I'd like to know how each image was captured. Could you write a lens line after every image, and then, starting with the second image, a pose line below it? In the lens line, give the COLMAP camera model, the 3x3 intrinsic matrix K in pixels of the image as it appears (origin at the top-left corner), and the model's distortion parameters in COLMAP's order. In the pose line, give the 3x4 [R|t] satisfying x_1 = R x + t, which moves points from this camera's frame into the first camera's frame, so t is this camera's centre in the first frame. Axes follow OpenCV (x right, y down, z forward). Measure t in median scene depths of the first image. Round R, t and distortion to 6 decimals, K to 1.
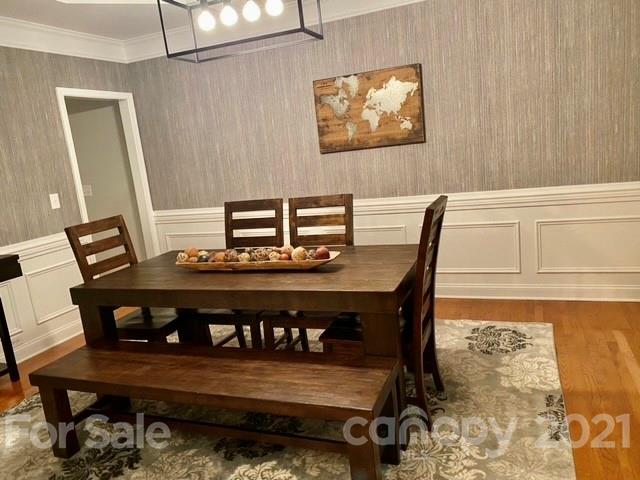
lens RADIAL K [[494.1, 0, 320.0], [0, 494.1, 240.0], [0, 0, 1]] dist [0.003010, 0.001025]
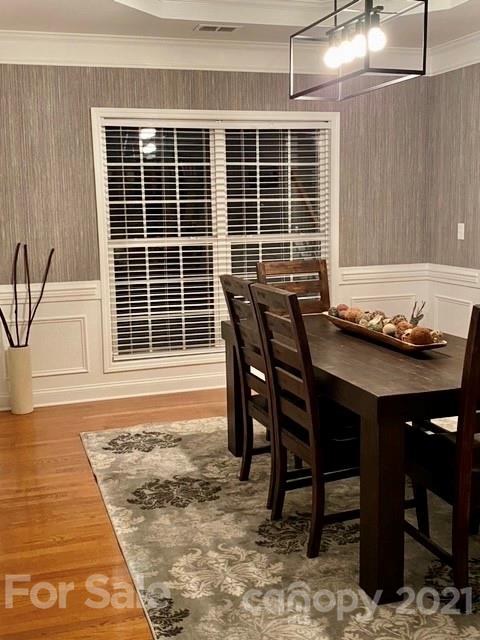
lens RADIAL K [[751.1, 0, 240.0], [0, 751.1, 320.0], [0, 0, 1]] dist [-0.006061, -0.003040]
pose [[-0.630329, -0.002000, 0.776326, -0.861219], [0.231748, 0.953916, 0.190623, -0.246081], [-0.740931, 0.300067, -0.600817, 1.652641]]
